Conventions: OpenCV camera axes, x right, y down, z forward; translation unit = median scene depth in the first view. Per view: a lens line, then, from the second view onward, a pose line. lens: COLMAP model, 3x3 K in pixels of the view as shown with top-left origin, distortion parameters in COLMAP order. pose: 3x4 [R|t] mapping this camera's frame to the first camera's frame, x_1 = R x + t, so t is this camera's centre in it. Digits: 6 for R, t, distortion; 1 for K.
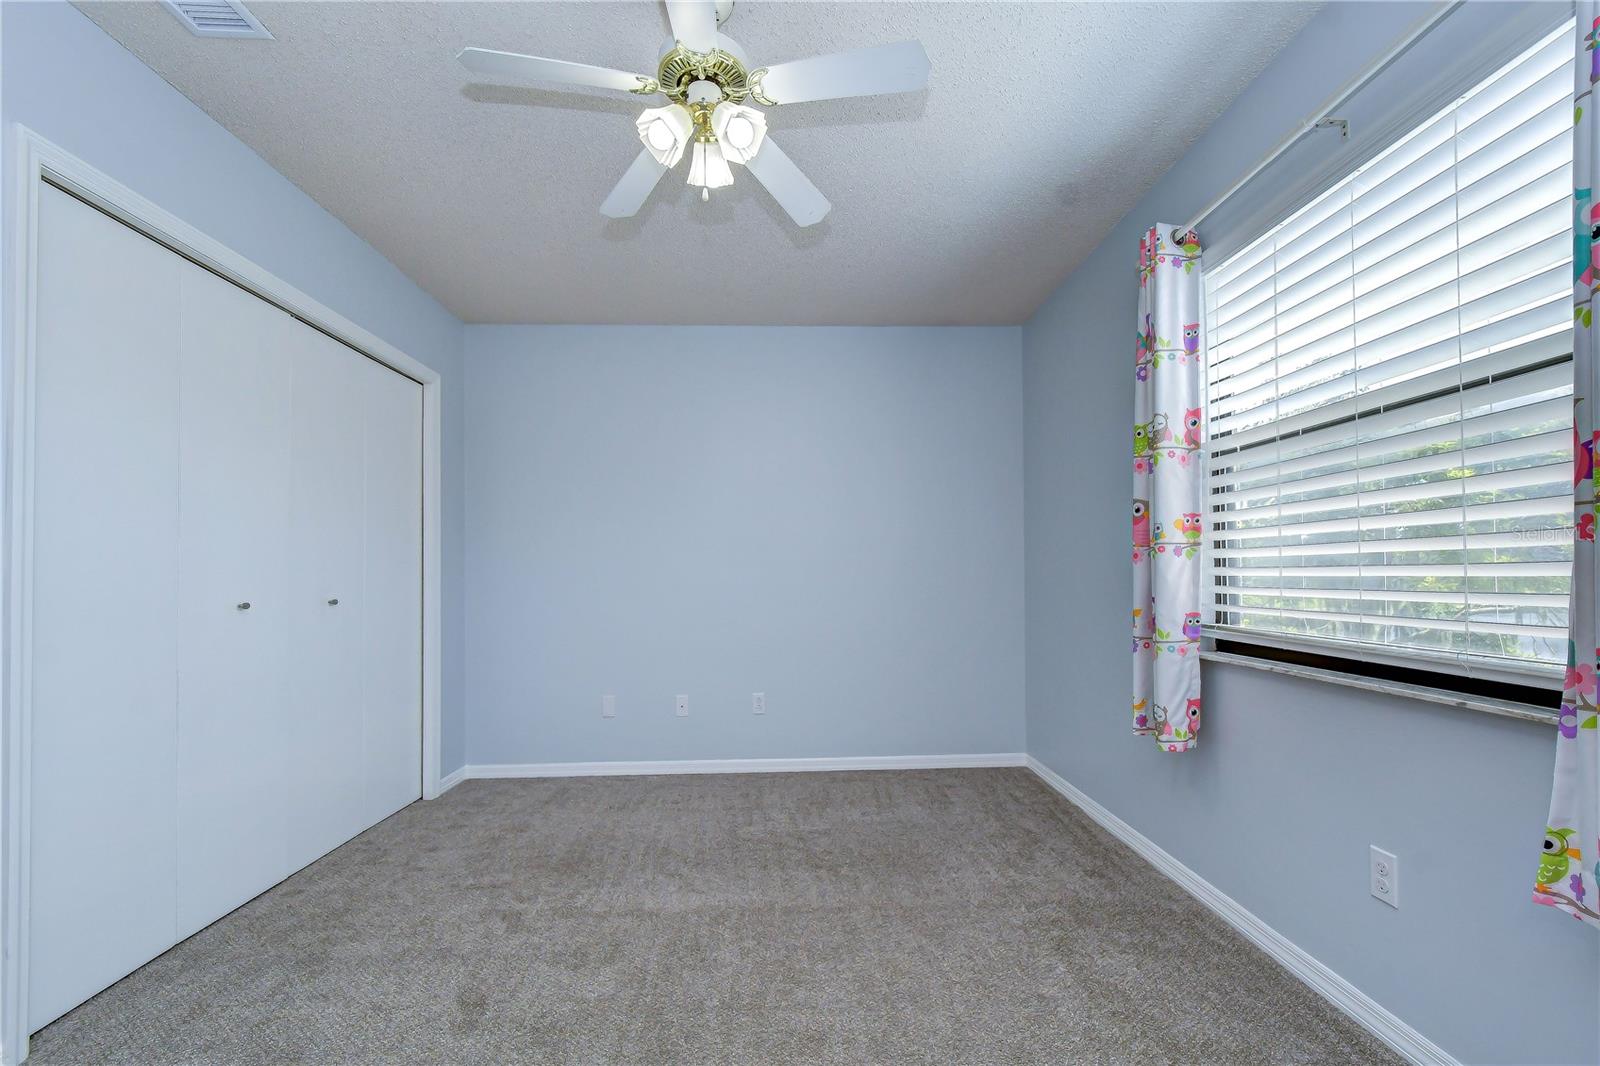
lens RADIAL K [[697.4, 0, 808.2], [0, 697.4, 572.1], [0, 0, 1]] dist [0.002014, -0.000204]
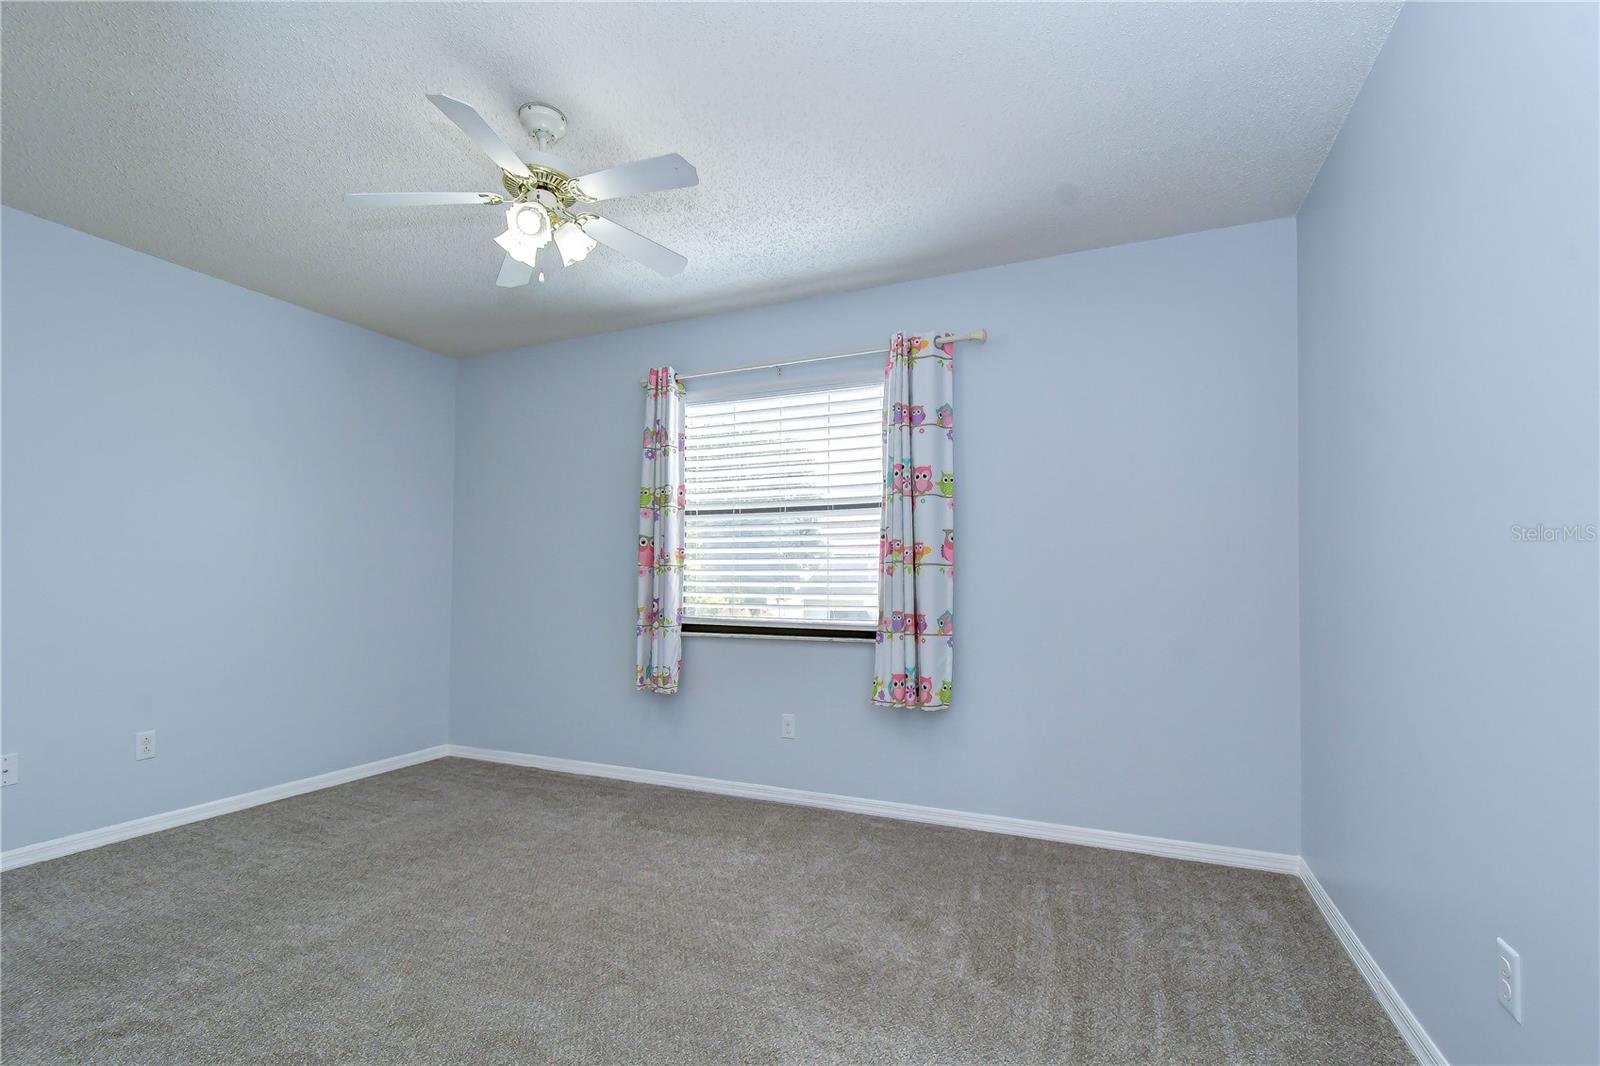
lens RADIAL K [[697.4, 0, 808.2], [0, 697.4, 572.1], [0, 0, 1]] dist [0.002014, -0.000204]
pose [[0.438230, 0.024447, 0.898530, -0.789334], [-0.013800, 0.999695, -0.020469, 0.003193], [-0.898757, -0.003430, 0.438434, 0.004183]]
